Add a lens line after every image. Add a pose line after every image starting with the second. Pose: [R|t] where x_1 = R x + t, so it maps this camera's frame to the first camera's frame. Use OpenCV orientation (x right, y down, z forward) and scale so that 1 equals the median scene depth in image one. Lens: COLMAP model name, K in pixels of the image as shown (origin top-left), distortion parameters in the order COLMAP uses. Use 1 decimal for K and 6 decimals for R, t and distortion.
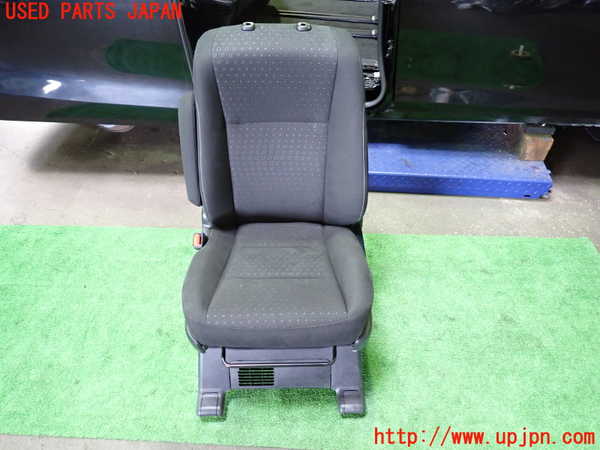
lens RADIAL K [[446.2, 0, 298.3], [0, 446.2, 226.8], [0, 0, 1]] dist [0.011503, -0.002407]
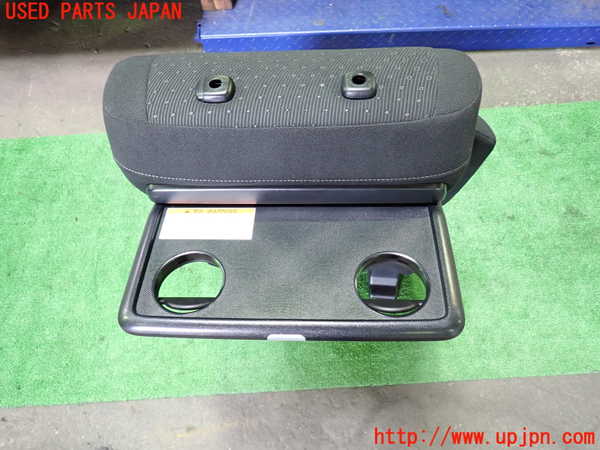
lens RADIAL K [[446.2, 0, 298.6], [0, 446.2, 225.4], [0, 0, 1]] dist [0.011503, -0.002407]
pose [[0.993875, -0.104835, 0.034949, -0.098192], [0.085133, 0.928005, 0.362711, -0.127363], [-0.070458, -0.357514, 0.931246, 0.195291]]
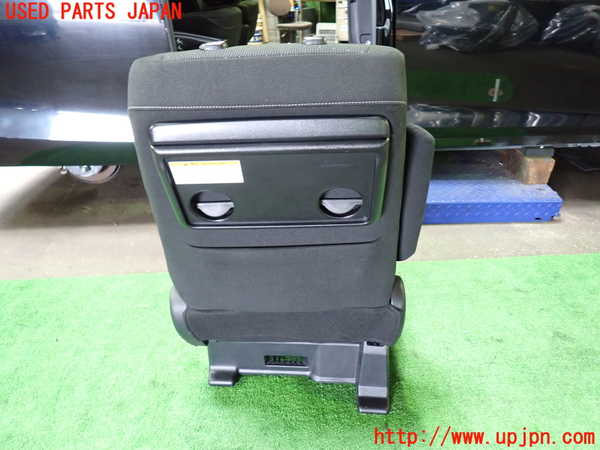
lens RADIAL K [[446.2, 0, 298.7], [0, 446.2, 226.8], [0, 0, 1]] dist [0.011503, -0.002407]
pose [[0.995100, -0.054288, 0.082641, -0.096288], [0.070512, 0.975541, -0.208200, 0.137197], [-0.069317, 0.213007, 0.974589, 0.130760]]
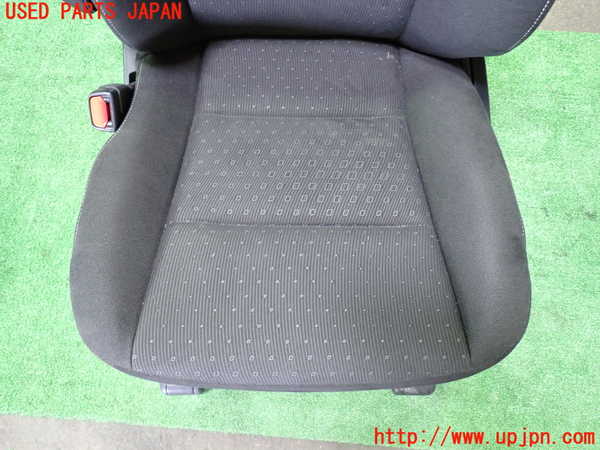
lens RADIAL K [[446.2, 0, 301.7], [0, 446.2, 225.9], [0, 0, 1]] dist [0.011503, -0.002407]
pose [[0.999650, 0.022745, 0.013526, -0.037400], [-0.026424, 0.829976, 0.557173, -0.092066], [0.001447, -0.557335, 0.830287, 0.481715]]
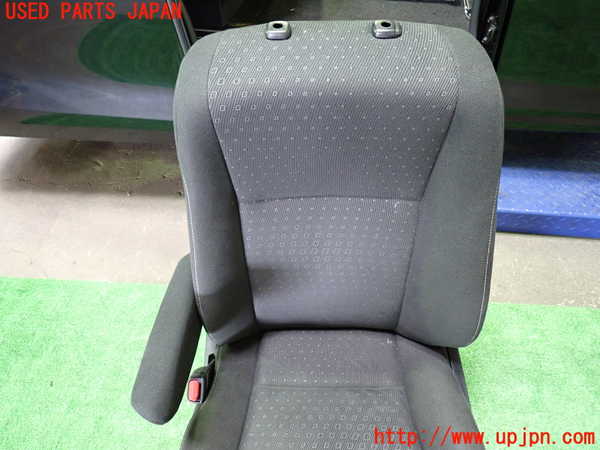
lens RADIAL K [[446.2, 0, 299.6], [0, 446.2, 226.7], [0, 0, 1]] dist [0.011503, -0.002407]
pose [[0.998739, 0.006723, -0.049747, -0.044109], [-0.001317, 0.994159, 0.107913, -0.204188], [0.050182, -0.107711, 0.992915, 0.340815]]
